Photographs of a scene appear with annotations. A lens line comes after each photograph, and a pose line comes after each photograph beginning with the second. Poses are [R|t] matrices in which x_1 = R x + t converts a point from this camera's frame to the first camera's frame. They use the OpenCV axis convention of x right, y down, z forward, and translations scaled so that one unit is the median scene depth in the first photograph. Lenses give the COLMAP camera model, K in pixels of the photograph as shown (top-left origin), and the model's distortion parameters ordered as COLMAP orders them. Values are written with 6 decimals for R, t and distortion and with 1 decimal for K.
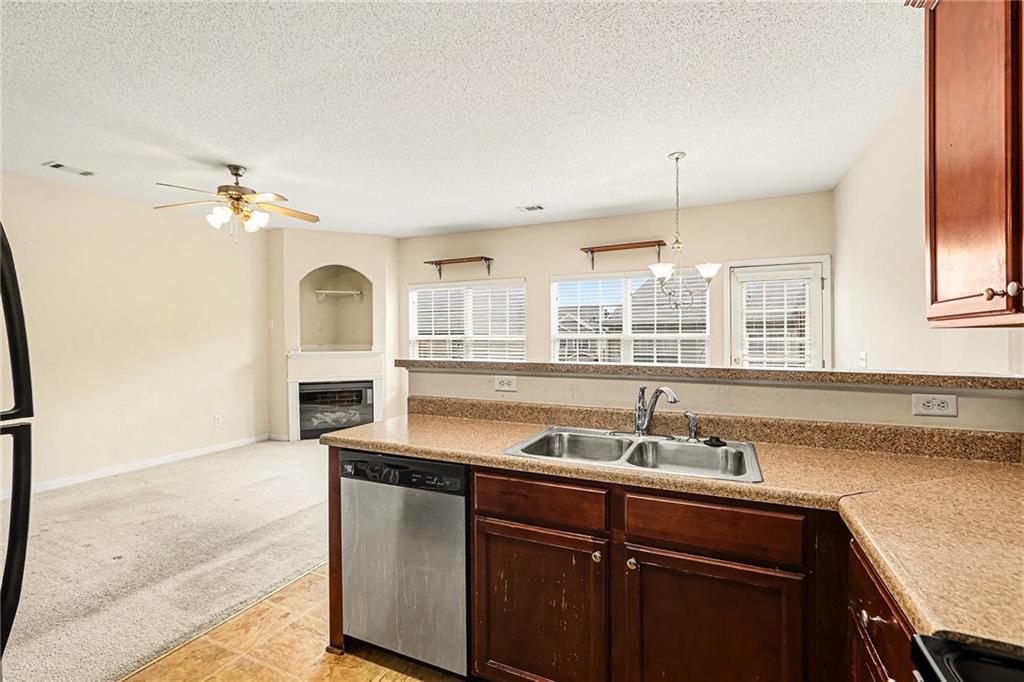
lens RADIAL K [[460.7, 0, 504.8], [0, 460.7, 348.4], [0, 0, 1]] dist [0.001810, -0.001793]
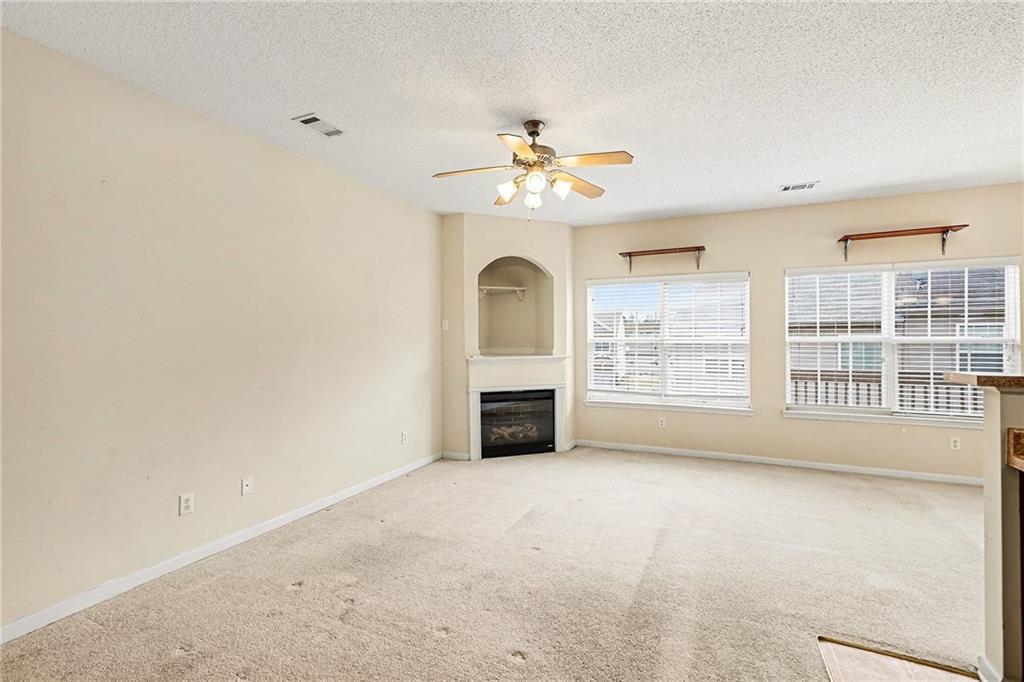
lens RADIAL K [[460.7, 0, 507.0], [0, 460.7, 340.4], [0, 0, 1]] dist [0.001810, -0.001793]
pose [[0.999993, 0.003094, 0.002226, -0.397951], [-0.003029, 0.999585, -0.028659, 0.002449], [-0.002314, 0.028652, 0.999587, 0.135948]]
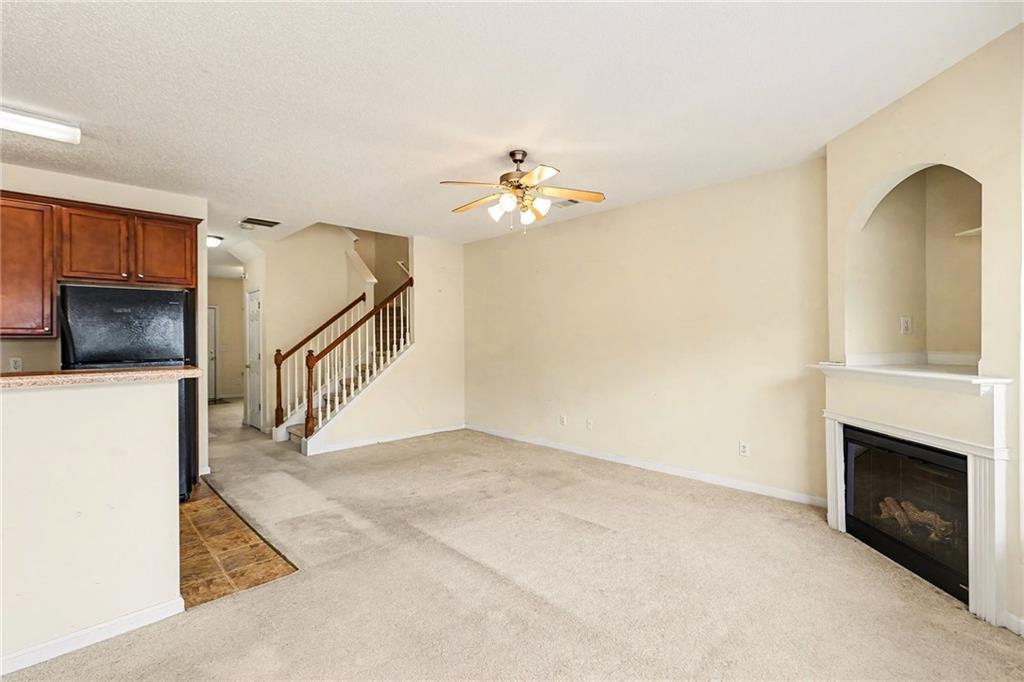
lens RADIAL K [[460.7, 0, 512.6], [0, 460.7, 338.8], [0, 0, 1]] dist [0.001810, -0.001793]
pose [[-0.342824, 0.023616, -0.939103, 0.182522], [-0.011531, 0.999503, 0.029344, -0.034888], [0.939329, 0.020889, -0.342381, 0.810708]]
